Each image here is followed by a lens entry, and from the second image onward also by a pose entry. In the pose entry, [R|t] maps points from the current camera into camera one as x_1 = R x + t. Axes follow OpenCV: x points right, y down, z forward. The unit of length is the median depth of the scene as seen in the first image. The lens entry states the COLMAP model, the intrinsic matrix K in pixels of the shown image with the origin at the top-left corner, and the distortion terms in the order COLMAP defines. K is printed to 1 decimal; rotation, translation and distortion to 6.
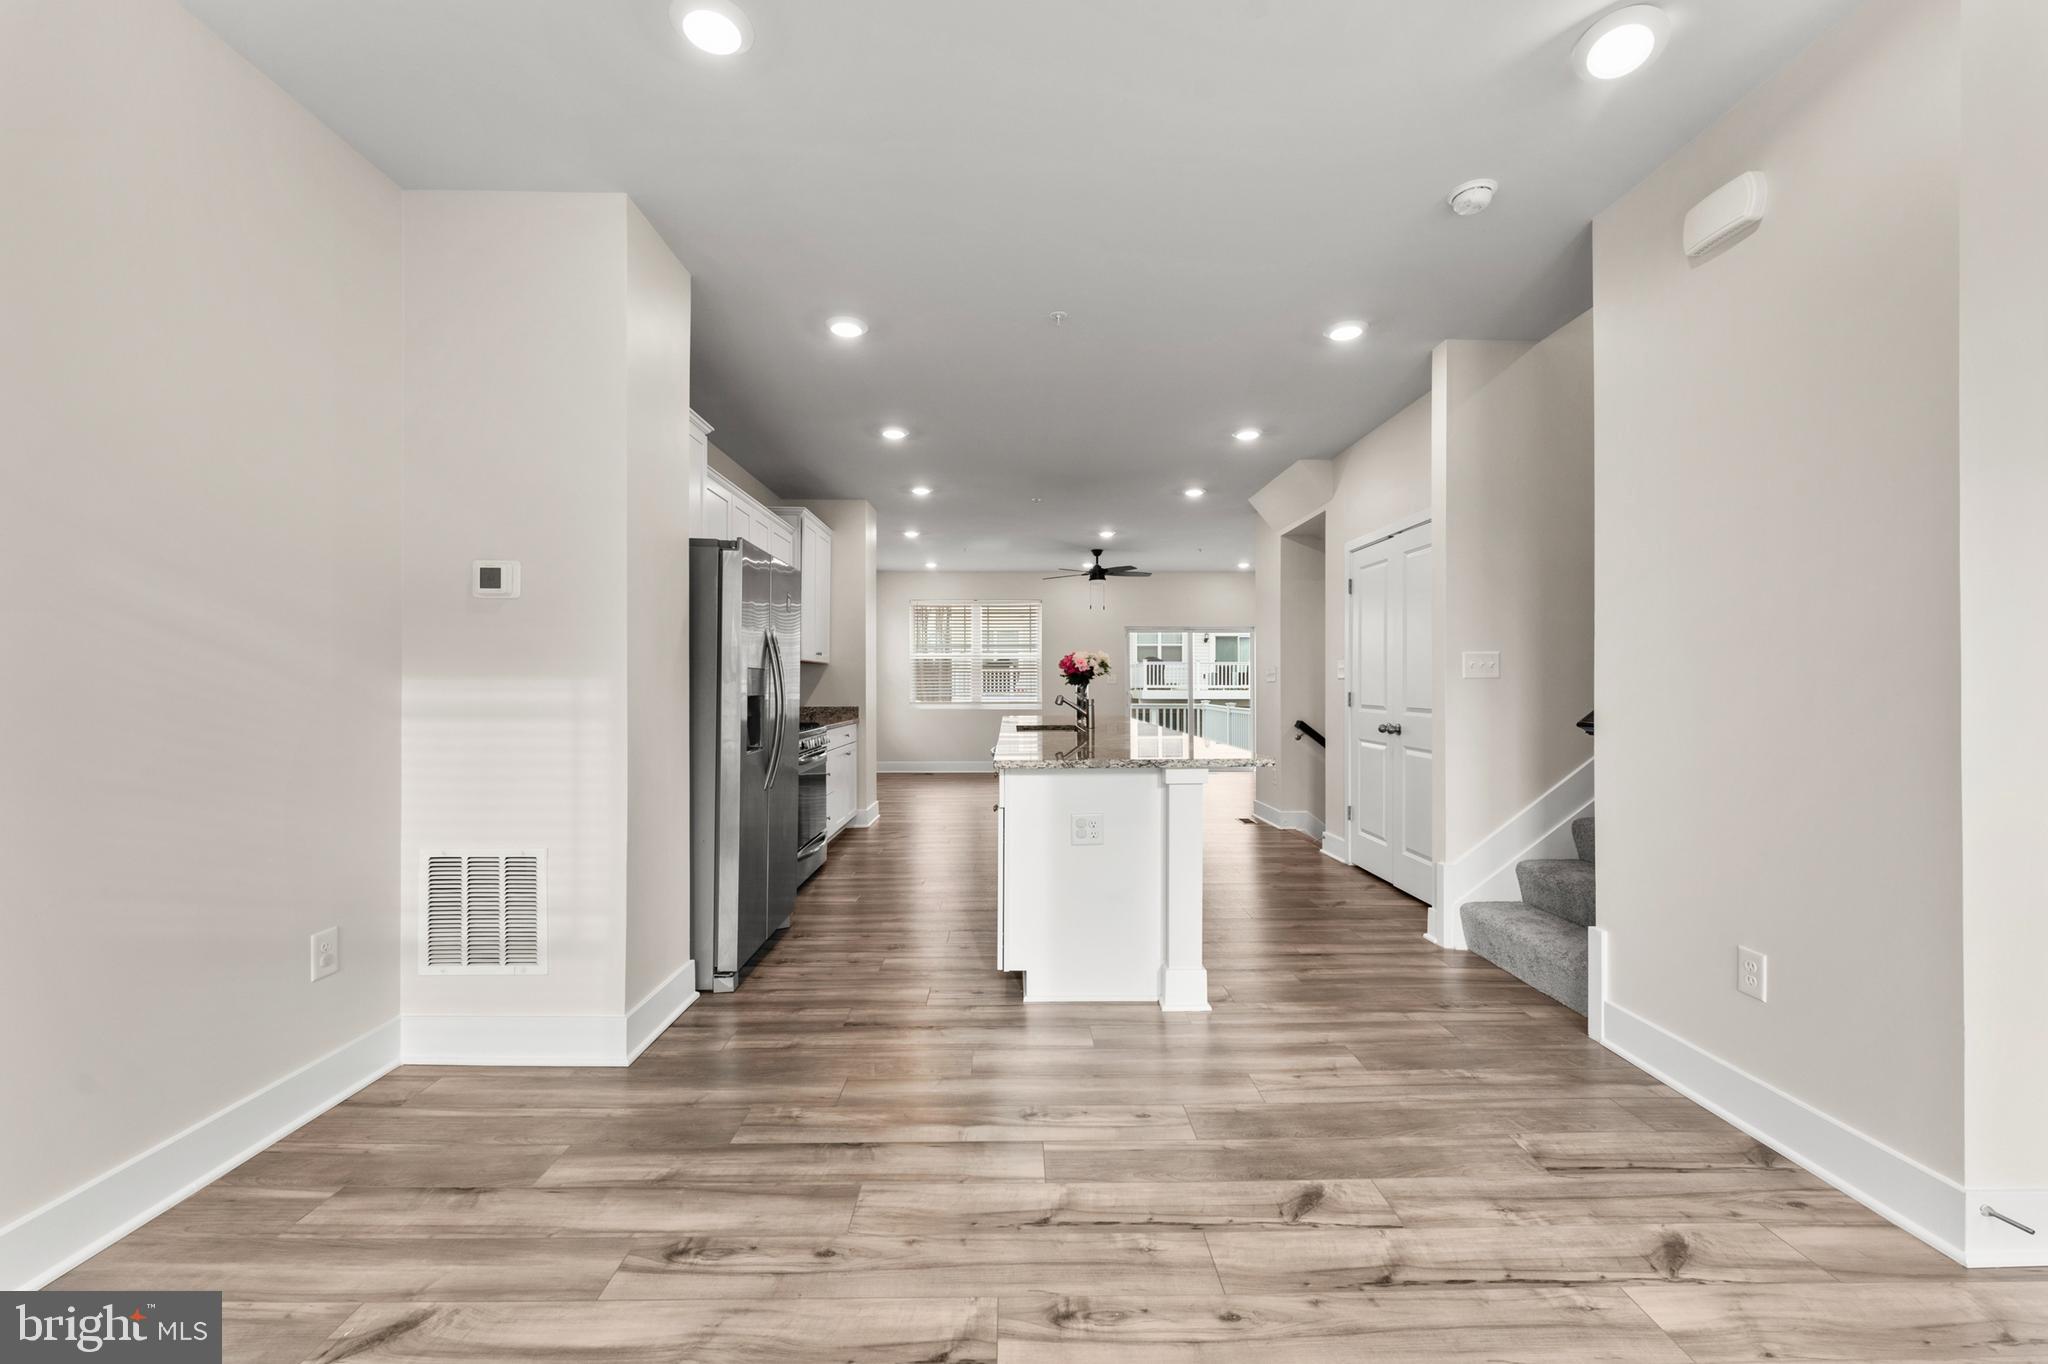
lens RADIAL K [[809.4, 0, 1017.2], [0, 809.4, 659.4], [0, 0, 1]] dist [0.001782, 0.000097]
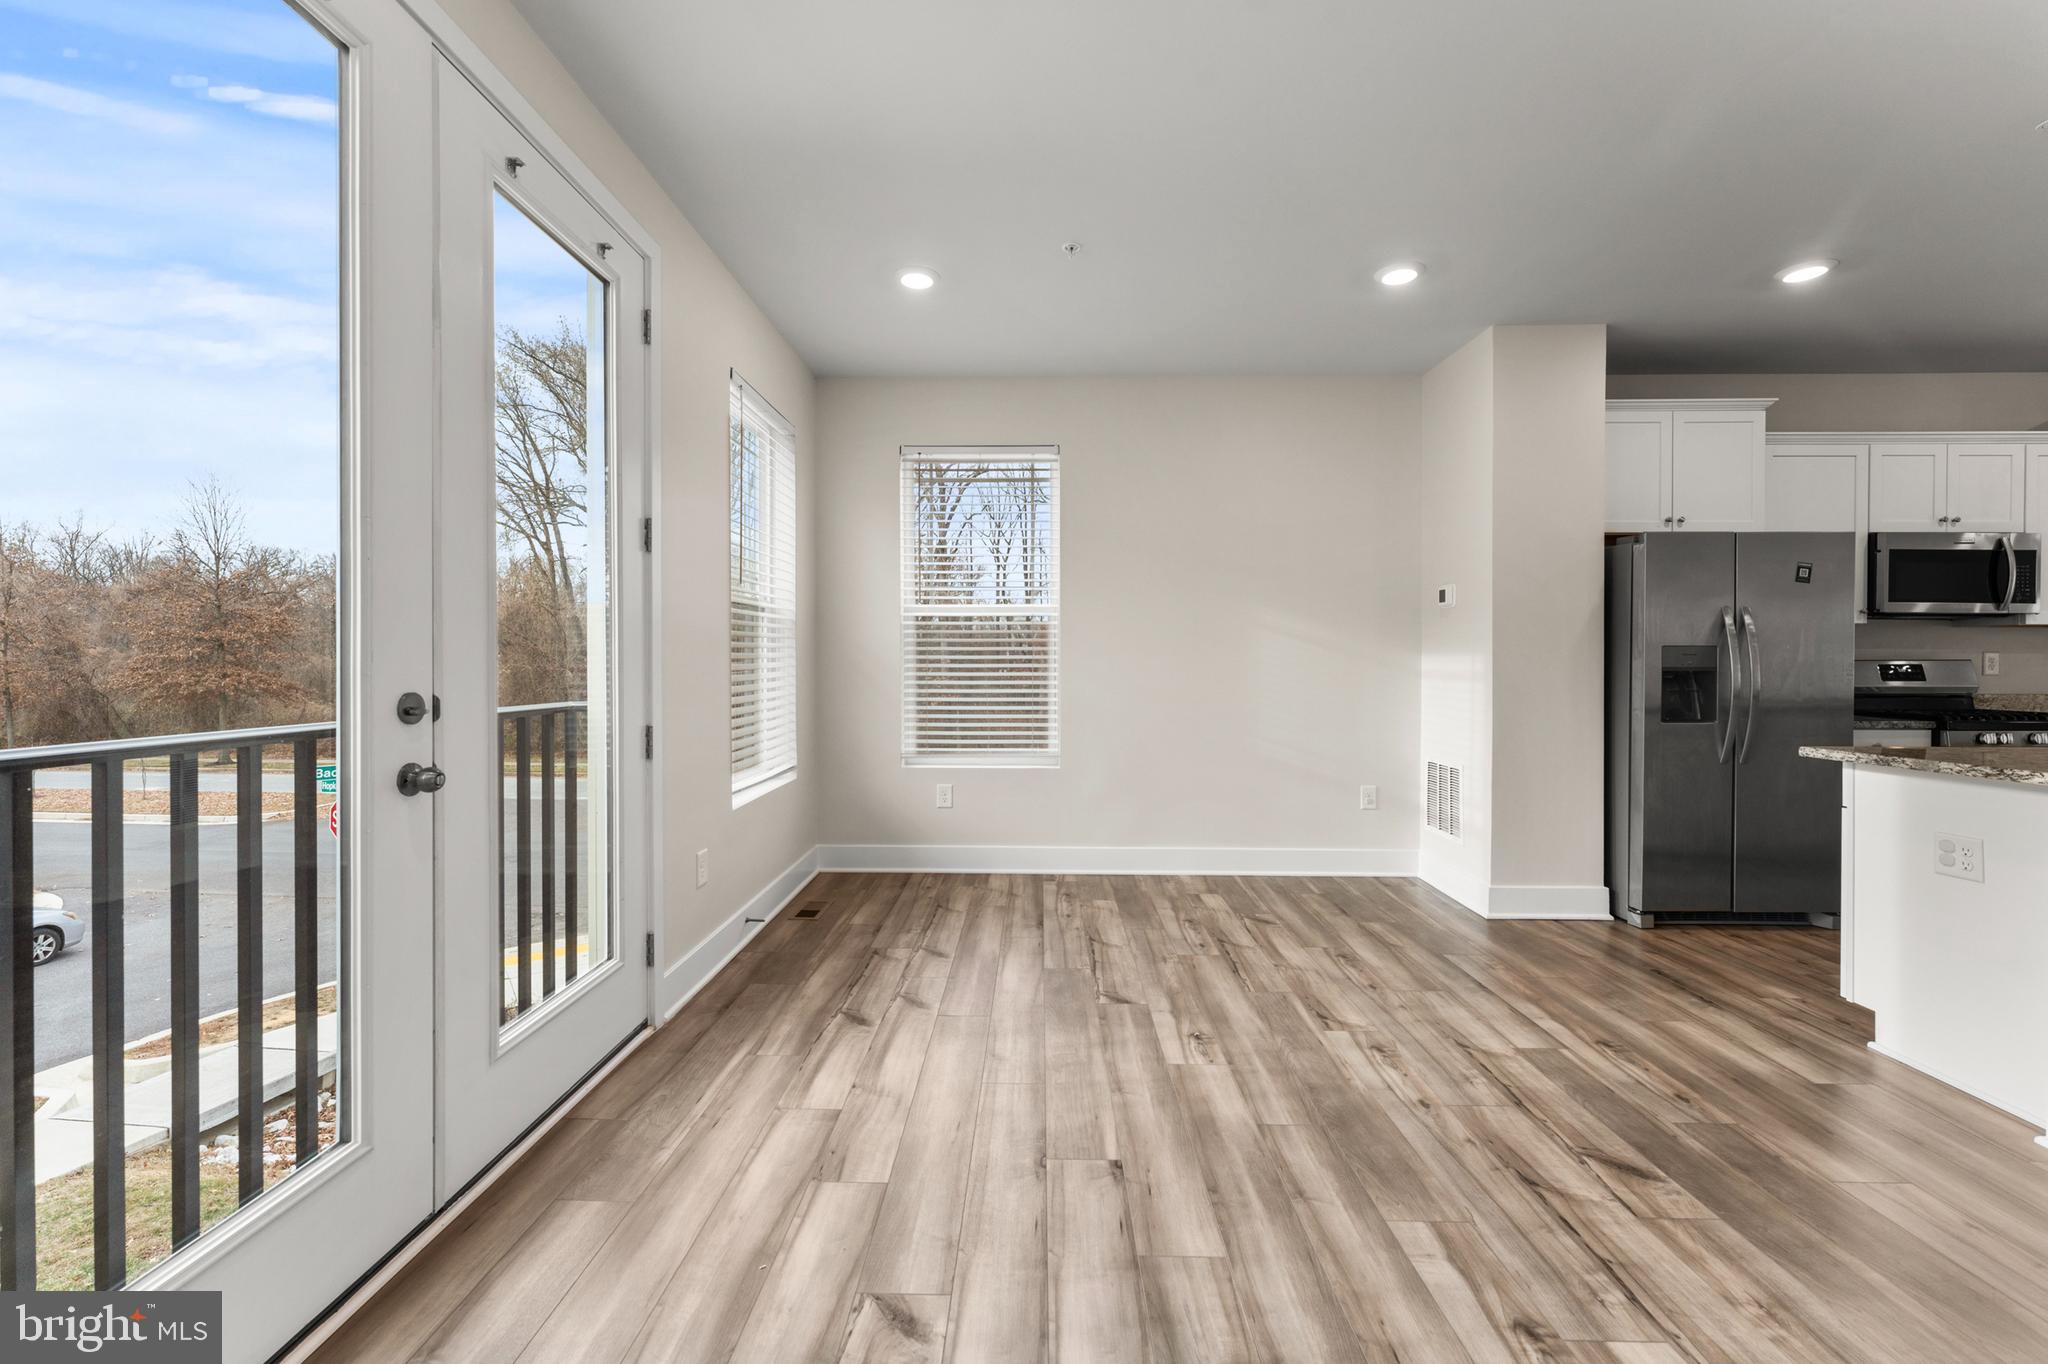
lens RADIAL K [[809.4, 0, 1017.2], [0, 809.4, 659.4], [0, 0, 1]] dist [0.001782, 0.000097]
pose [[-0.036906, -0.000736, -0.999318, 1.291776], [0.030584, 0.999530, -0.001866, 0.010696], [0.998851, -0.030632, -0.036866, 0.274853]]
